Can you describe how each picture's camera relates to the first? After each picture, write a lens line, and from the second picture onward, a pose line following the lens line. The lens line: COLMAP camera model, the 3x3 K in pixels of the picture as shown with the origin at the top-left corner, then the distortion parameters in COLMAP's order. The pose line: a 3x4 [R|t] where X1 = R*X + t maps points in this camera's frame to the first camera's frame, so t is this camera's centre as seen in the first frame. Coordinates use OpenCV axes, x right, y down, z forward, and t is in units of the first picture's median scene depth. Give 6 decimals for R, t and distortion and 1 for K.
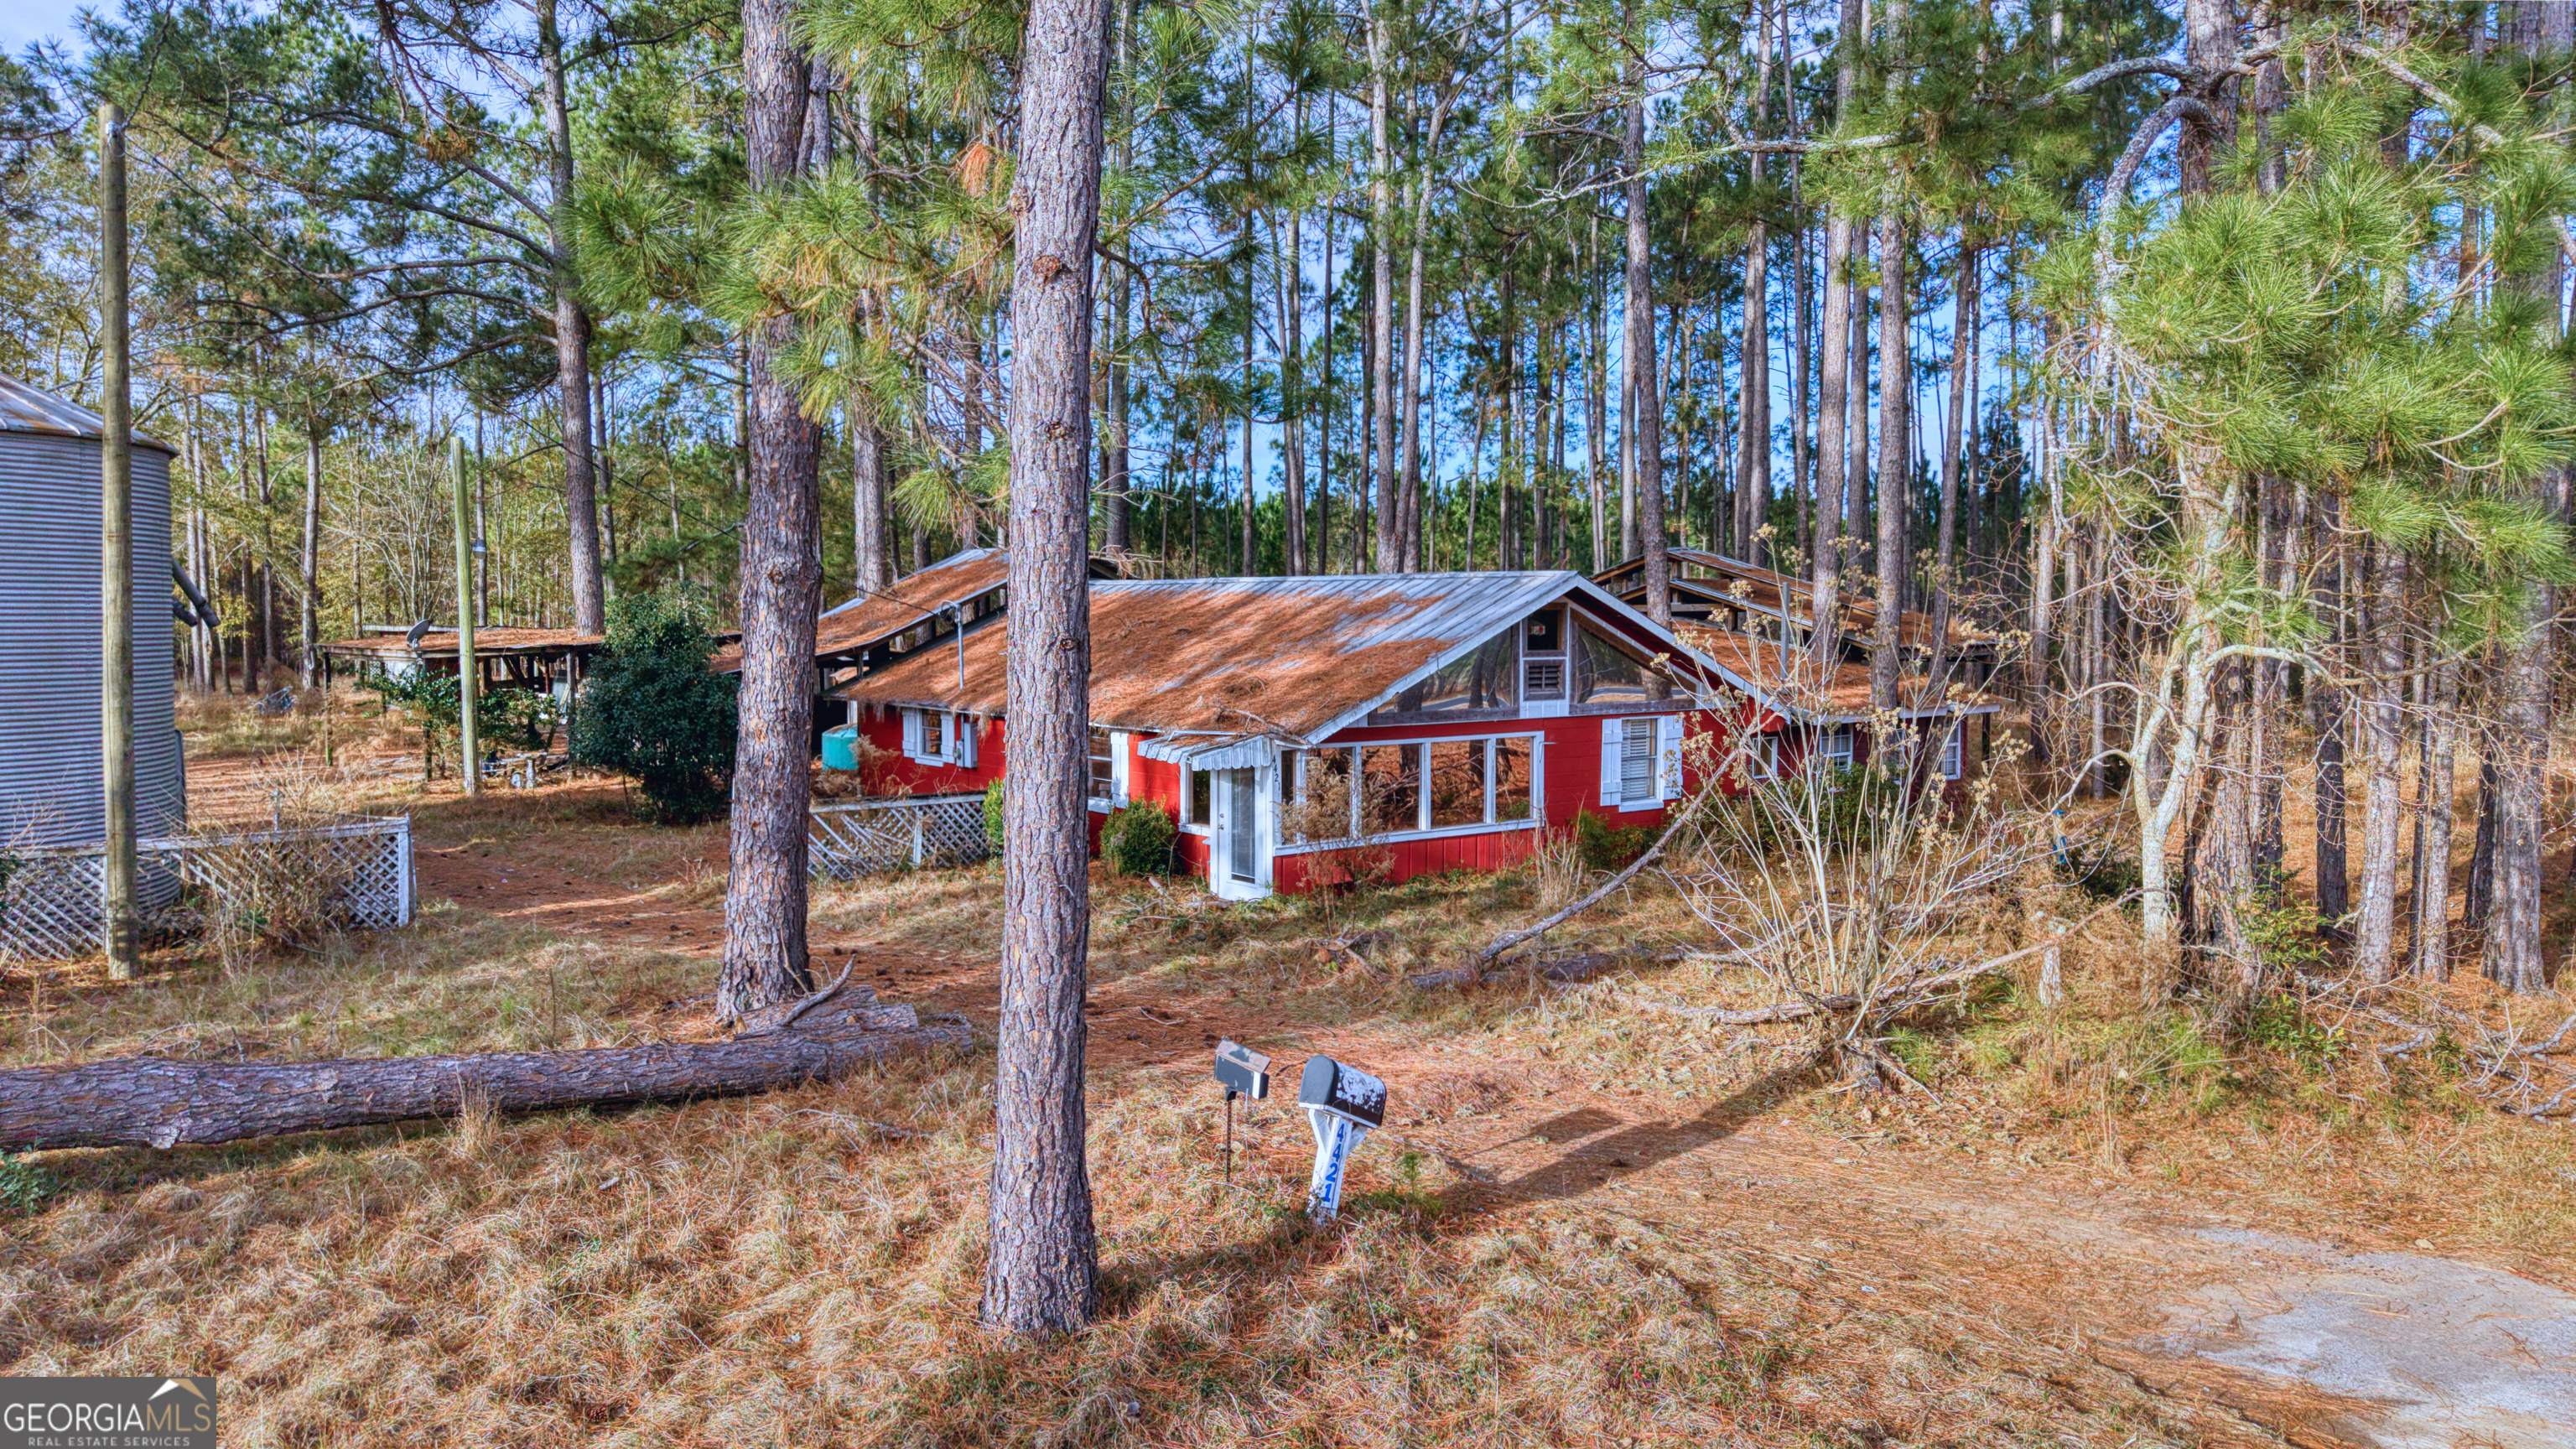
lens RADIAL K [[1714.3, 0, 1288.0], [0, 1714.3, 724.5], [0, 0, 1]] dist [0.000444, -0.000611]
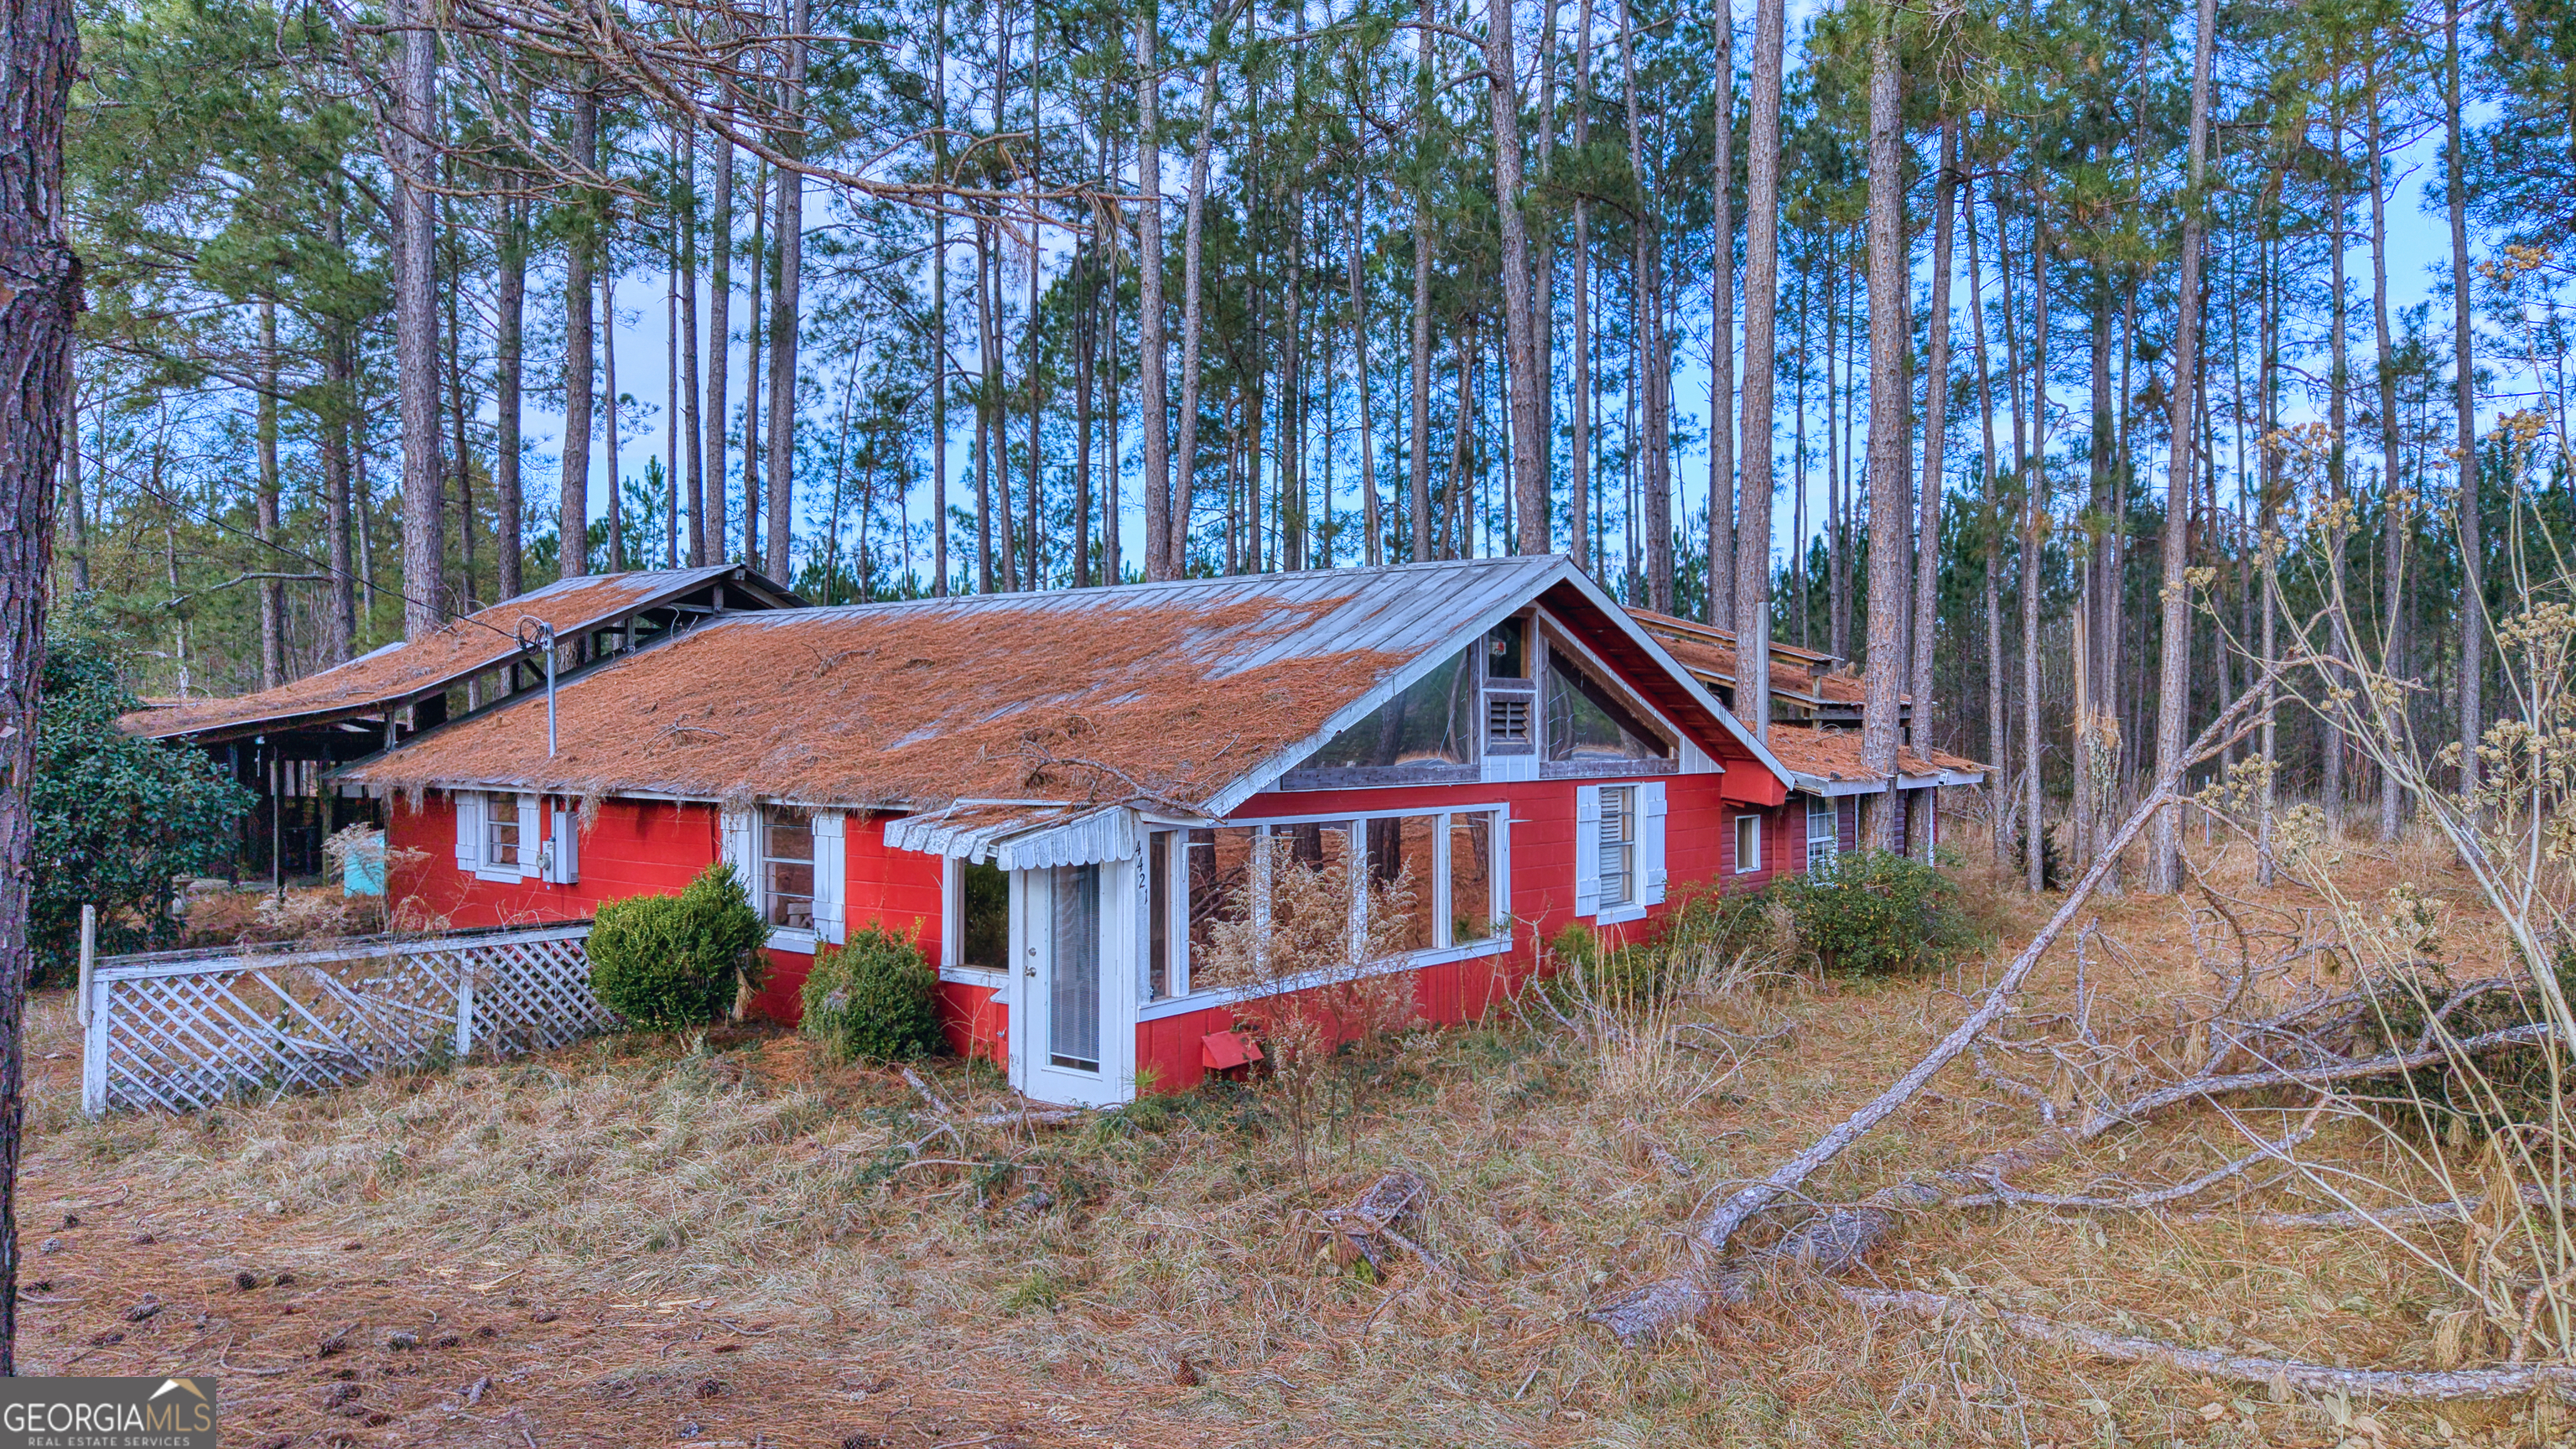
lens RADIAL K [[1668.3, 0, 1282.2], [0, 1668.3, 732.1], [0, 0, 1]] dist [-0.020189, -0.000427]
pose [[0.976596, -0.004629, 0.215031, -0.070497], [0.019198, 0.997654, -0.065716, 0.017028], [-0.214223, 0.068307, 0.974394, 0.406295]]
